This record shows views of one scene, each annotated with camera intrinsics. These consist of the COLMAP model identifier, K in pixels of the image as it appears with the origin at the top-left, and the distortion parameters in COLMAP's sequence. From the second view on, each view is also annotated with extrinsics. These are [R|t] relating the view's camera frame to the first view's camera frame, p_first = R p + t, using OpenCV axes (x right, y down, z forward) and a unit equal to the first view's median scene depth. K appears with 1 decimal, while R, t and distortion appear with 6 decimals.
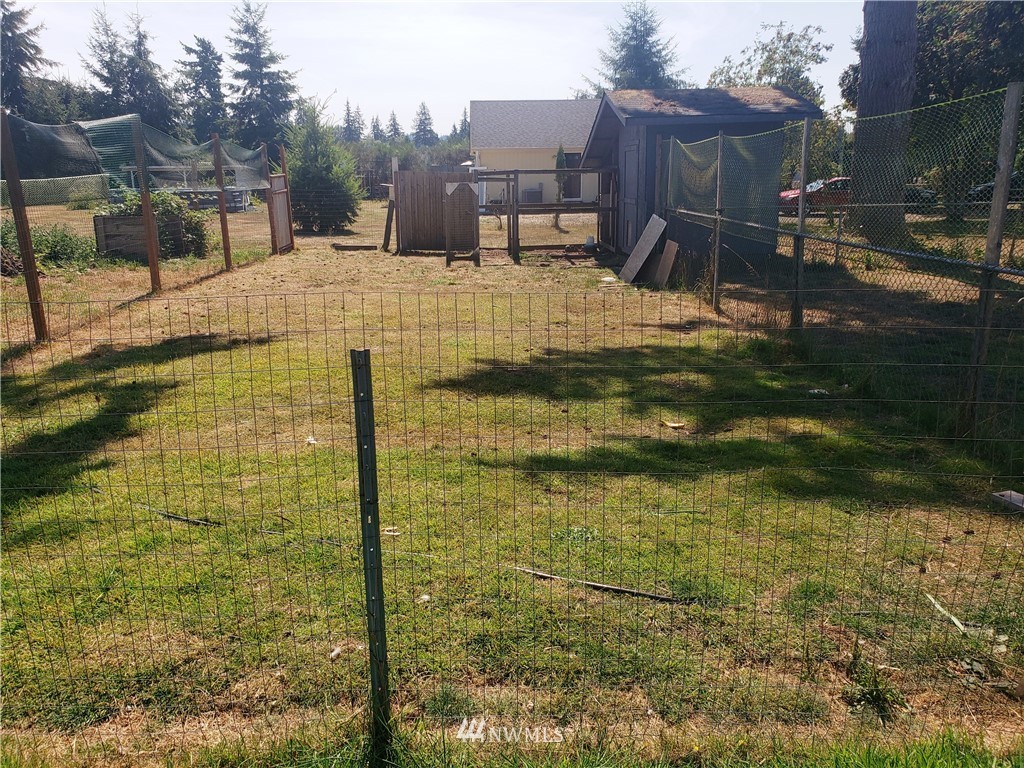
lens RADIAL K [[806.4, 0, 489.3], [0, 806.4, 362.2], [0, 0, 1]] dist [0.008134, 0.031194]
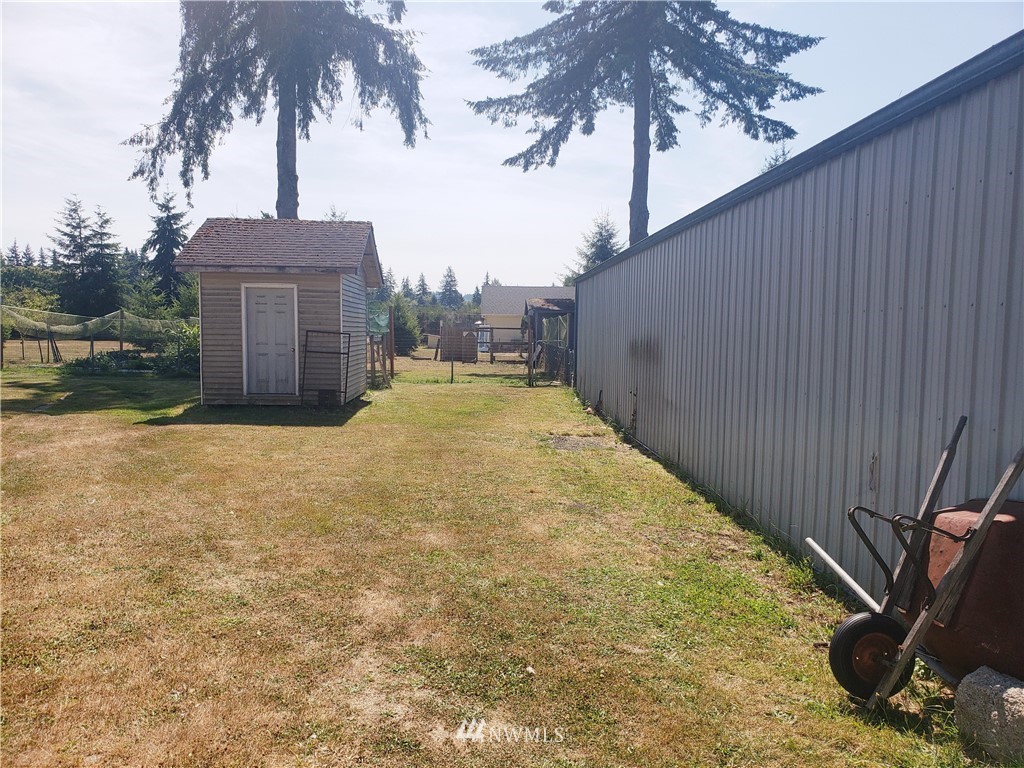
lens RADIAL K [[806.4, 0, 514.4], [0, 806.4, 393.5], [0, 0, 1]] dist [0.008134, 0.031194]
pose [[0.999620, 0.026865, 0.006196, 0.025086], [-0.025620, 0.988161, -0.151264, 0.089843], [-0.010187, 0.151048, 0.988474, -0.378920]]
